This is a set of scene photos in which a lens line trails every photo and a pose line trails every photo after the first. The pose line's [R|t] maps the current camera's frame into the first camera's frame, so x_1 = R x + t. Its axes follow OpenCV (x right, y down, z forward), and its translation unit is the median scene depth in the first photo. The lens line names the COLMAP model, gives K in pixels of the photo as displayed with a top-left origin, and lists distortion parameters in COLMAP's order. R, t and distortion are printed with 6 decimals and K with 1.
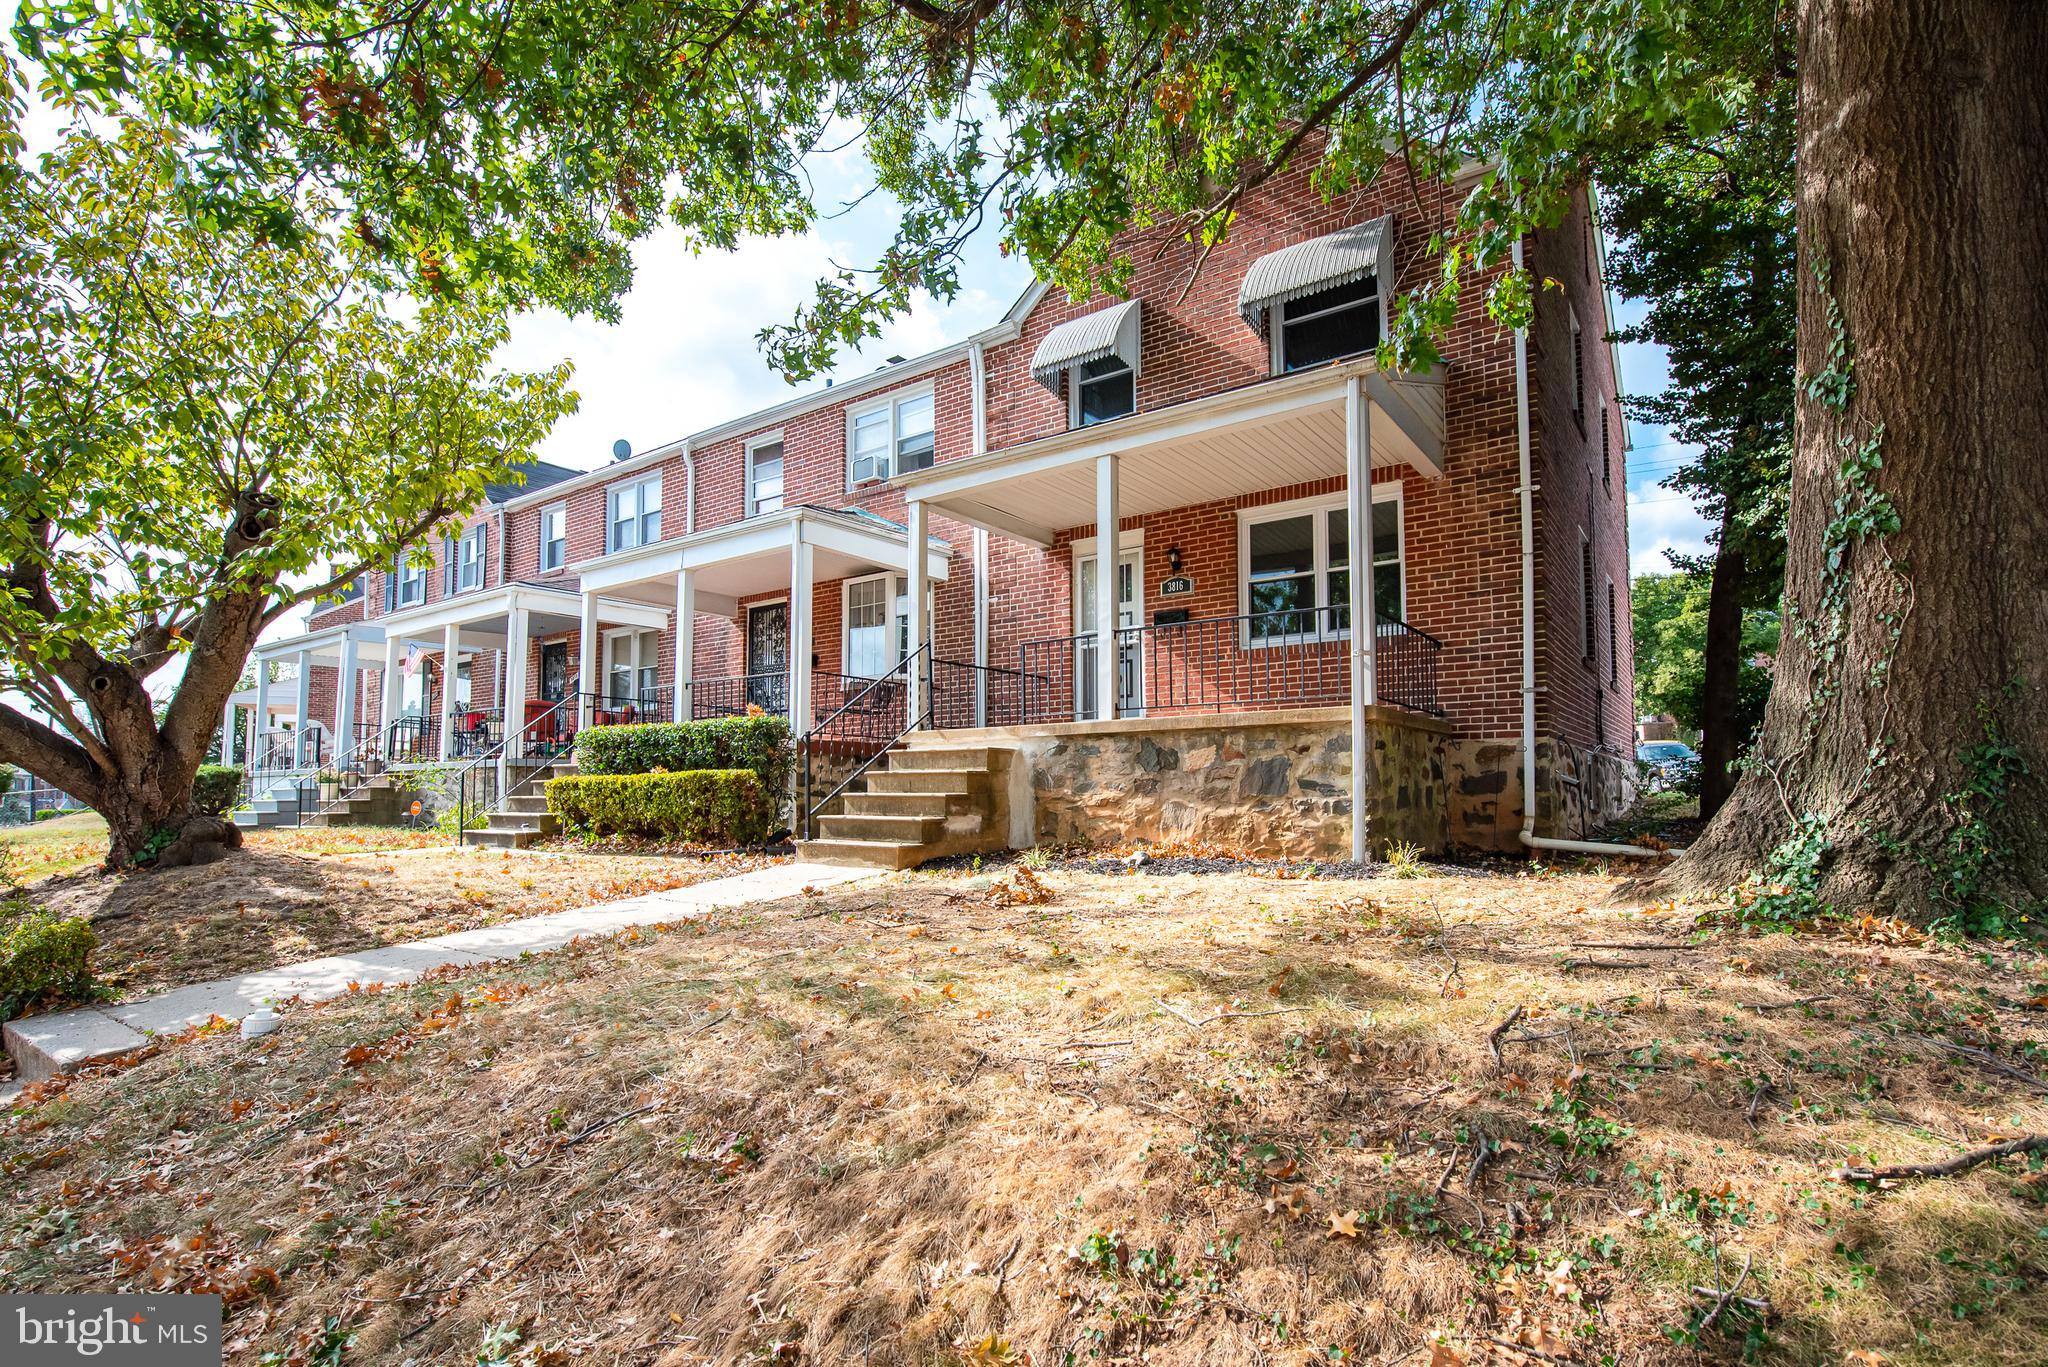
lens RADIAL K [[977.3, 0, 1022.0], [0, 977.3, 729.8], [0, 0, 1]] dist [-0.002902, -0.000152]
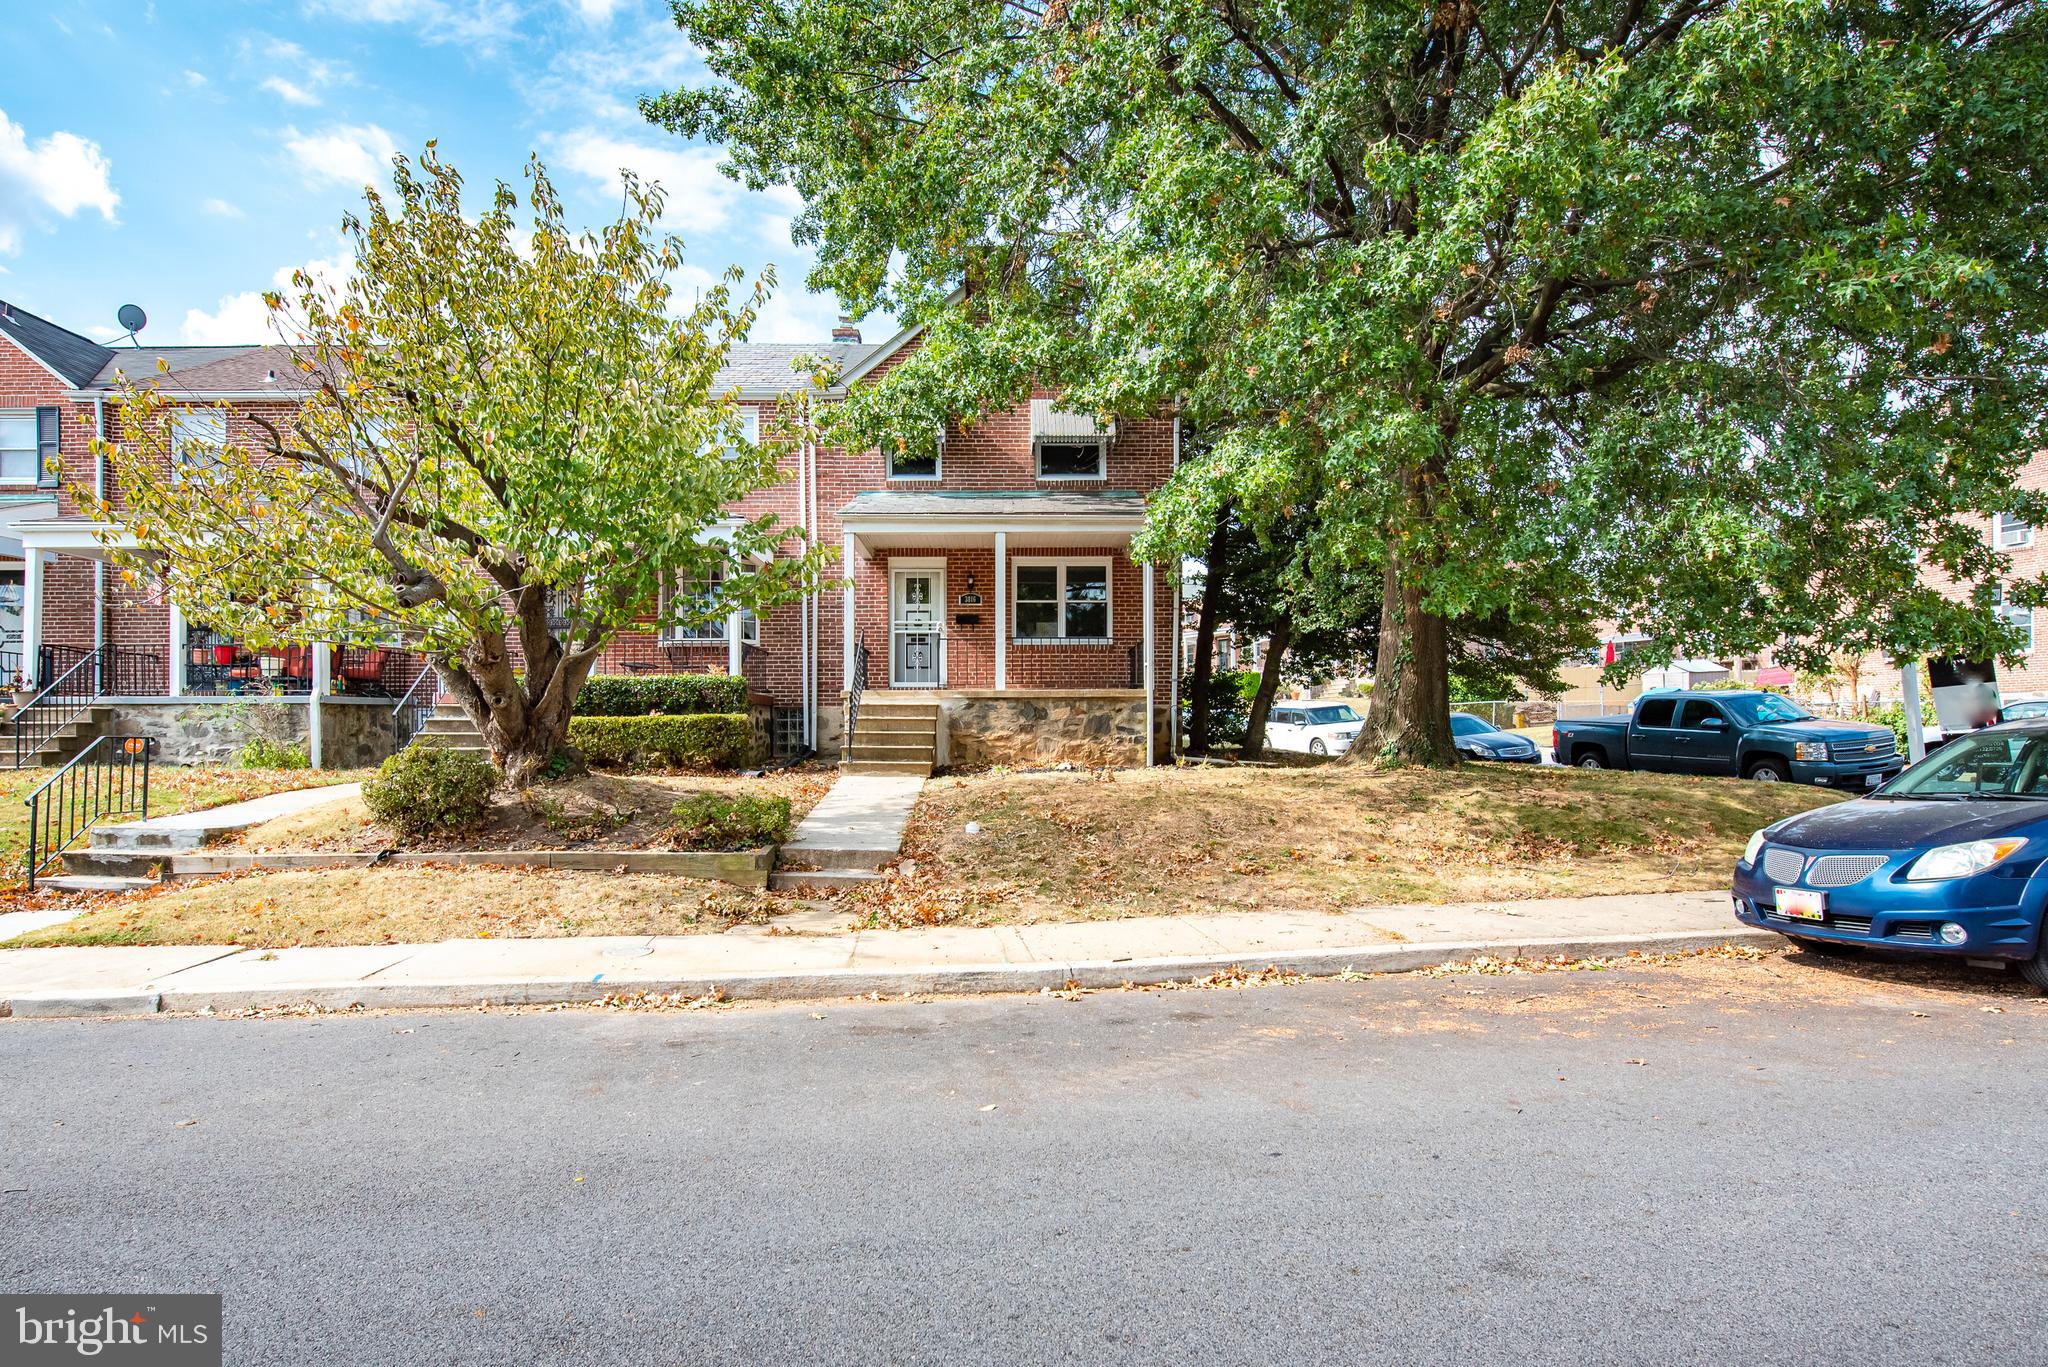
lens RADIAL K [[977.3, 0, 1022.0], [0, 977.3, 729.8], [0, 0, 1]] dist [-0.002902, -0.000152]
pose [[0.817985, 0.007385, 0.575193, -0.722973], [-0.041151, 0.998107, 0.045707, -0.016362], [-0.573766, -0.061058, 0.816740, -0.351336]]
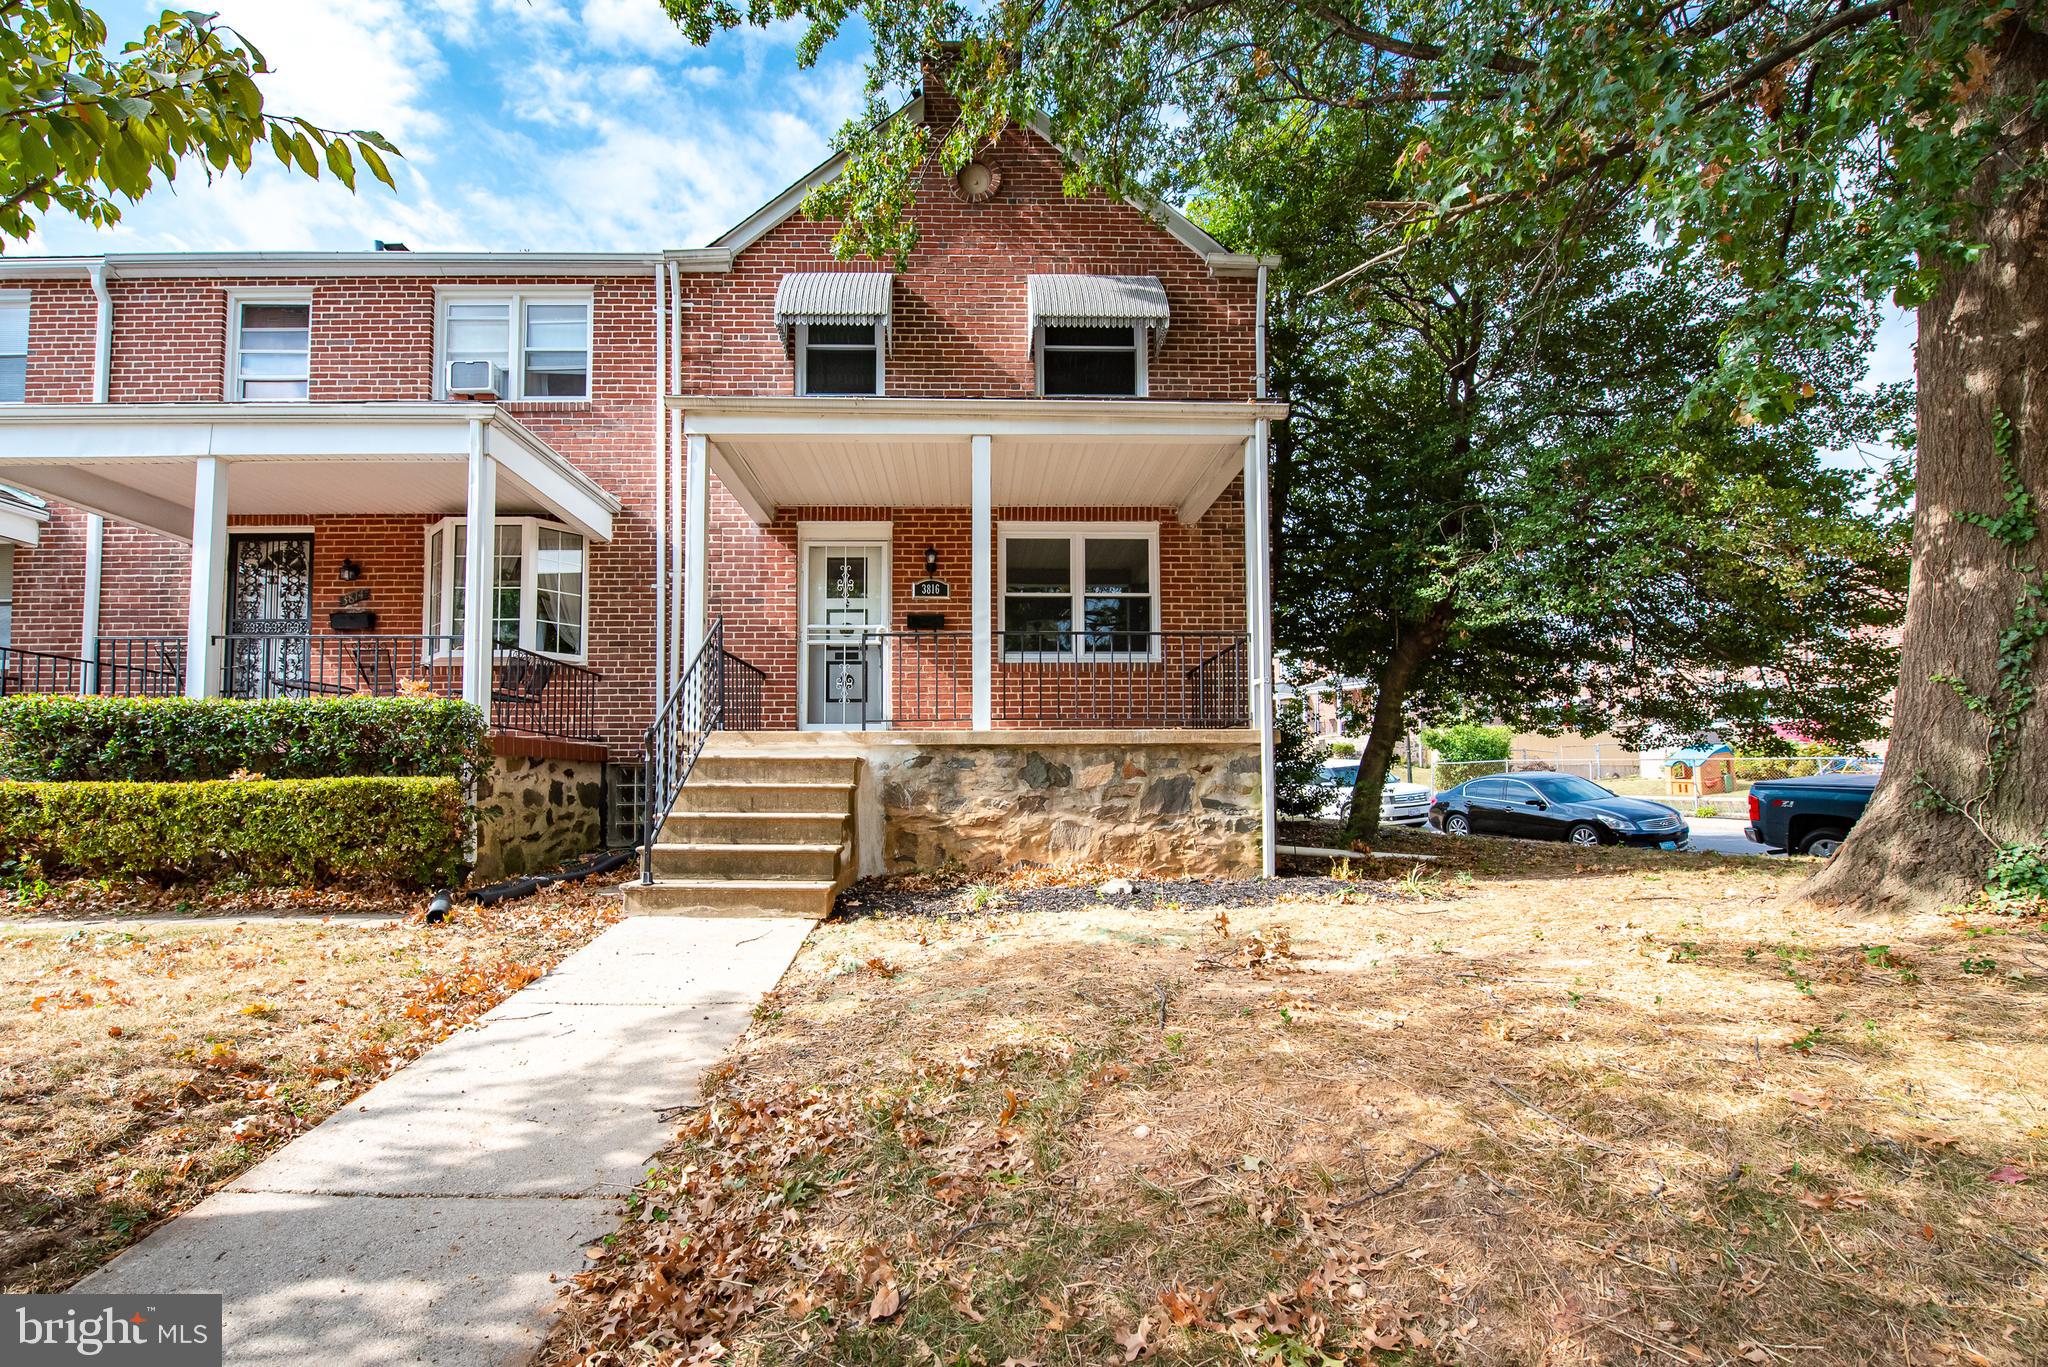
lens RADIAL K [[899.0, 0, 1018.7], [0, 899.0, 757.1], [0, 0, 1]] dist [-0.018864, -0.000755]
pose [[0.801085, 0.027100, 0.597937, -0.317893], [-0.041307, 0.999096, 0.010061, 0.004383], [-0.597123, -0.032759, 0.801480, 0.264936]]
